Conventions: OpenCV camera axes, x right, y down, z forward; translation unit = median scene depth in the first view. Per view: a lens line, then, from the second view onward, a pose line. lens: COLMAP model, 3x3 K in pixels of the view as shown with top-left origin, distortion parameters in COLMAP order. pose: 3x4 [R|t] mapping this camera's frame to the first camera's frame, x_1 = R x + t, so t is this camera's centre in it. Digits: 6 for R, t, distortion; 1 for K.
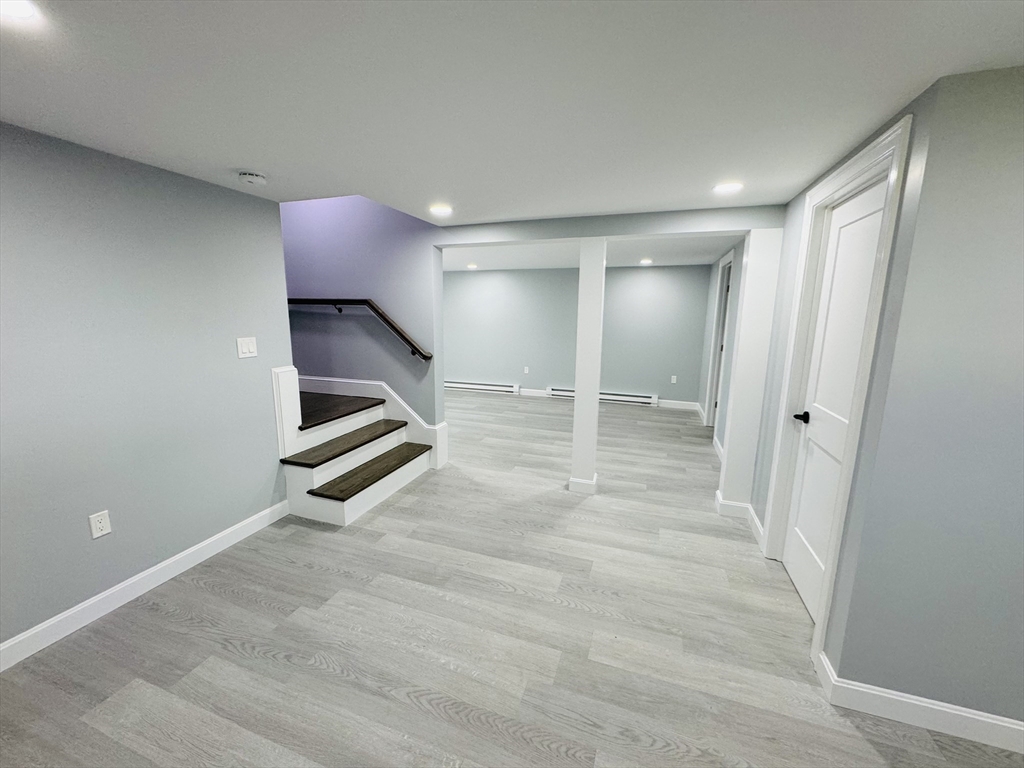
lens RADIAL K [[406.9, 0, 511.6], [0, 406.9, 382.7], [0, 0, 1]] dist [-0.000997, -0.000042]
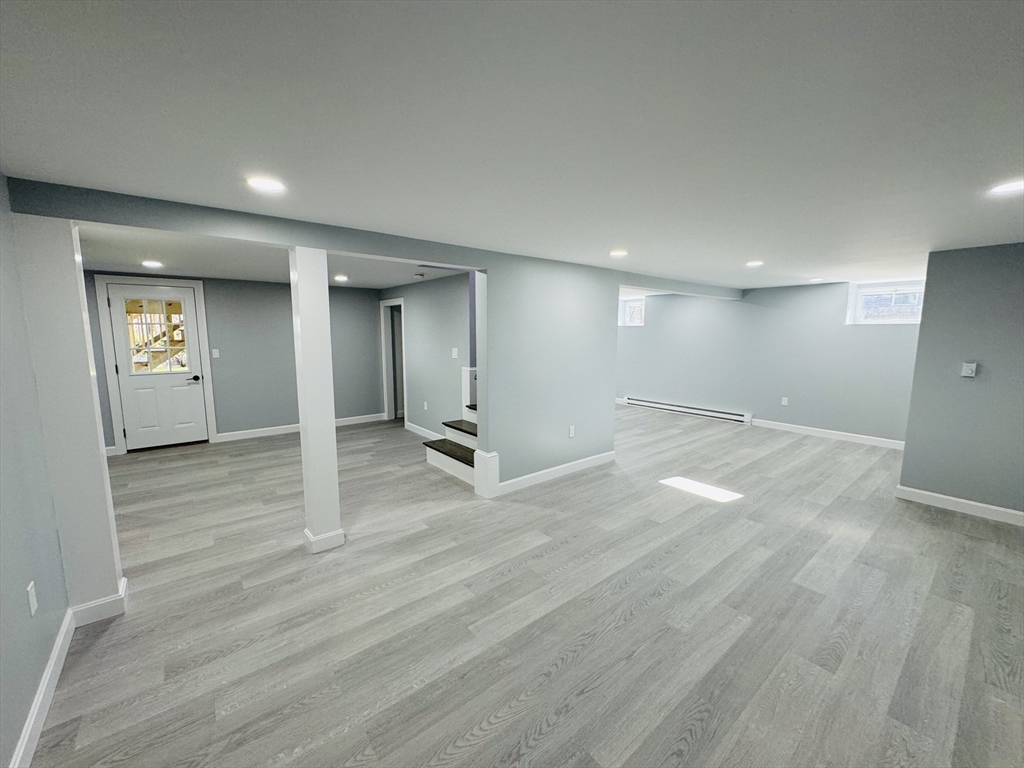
lens RADIAL K [[406.9, 0, 511.6], [0, 406.9, 382.7], [0, 0, 1]] dist [-0.000997, -0.000042]
pose [[-0.522925, 0.094598, -0.847113, 0.678347], [-0.156051, 0.966400, 0.204250, -0.303798], [0.837972, 0.239001, -0.490593, 1.723313]]
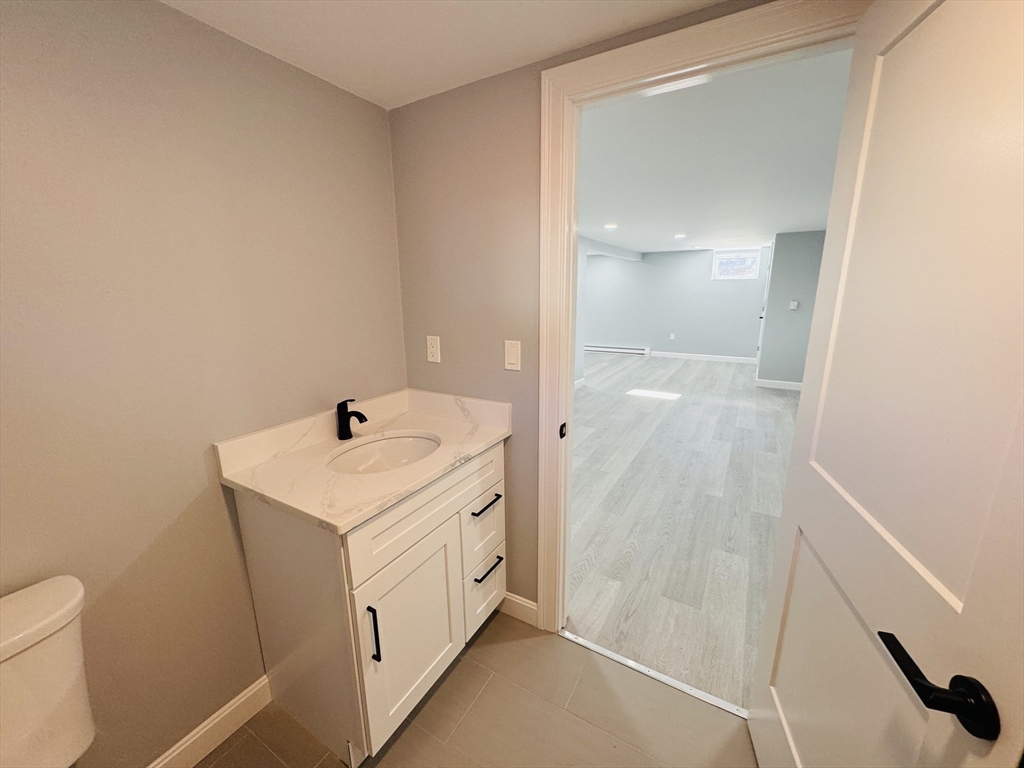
lens RADIAL K [[406.9, 0, 511.6], [0, 406.9, 382.7], [0, 0, 1]] dist [-0.000997, -0.000042]
pose [[-0.197115, 0.210411, -0.957535, 1.180163], [-0.162695, 0.956134, 0.243595, -0.219174], [0.966786, 0.203802, -0.154236, 1.351226]]
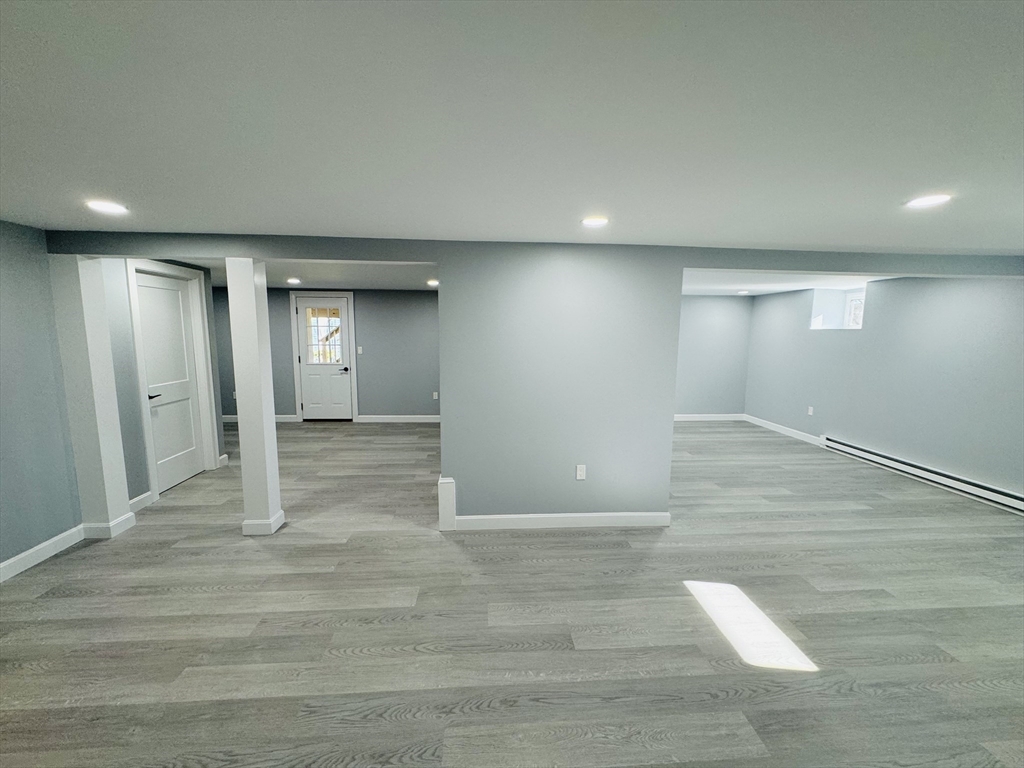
lens RADIAL K [[406.9, 0, 511.6], [0, 406.9, 382.7], [0, 0, 1]] dist [-0.000997, -0.000042]
pose [[-0.916730, 0.029429, -0.398422, 0.022976], [-0.090005, 0.956431, 0.277738, -0.371549], [0.389236, 0.290471, -0.874141, 1.997020]]
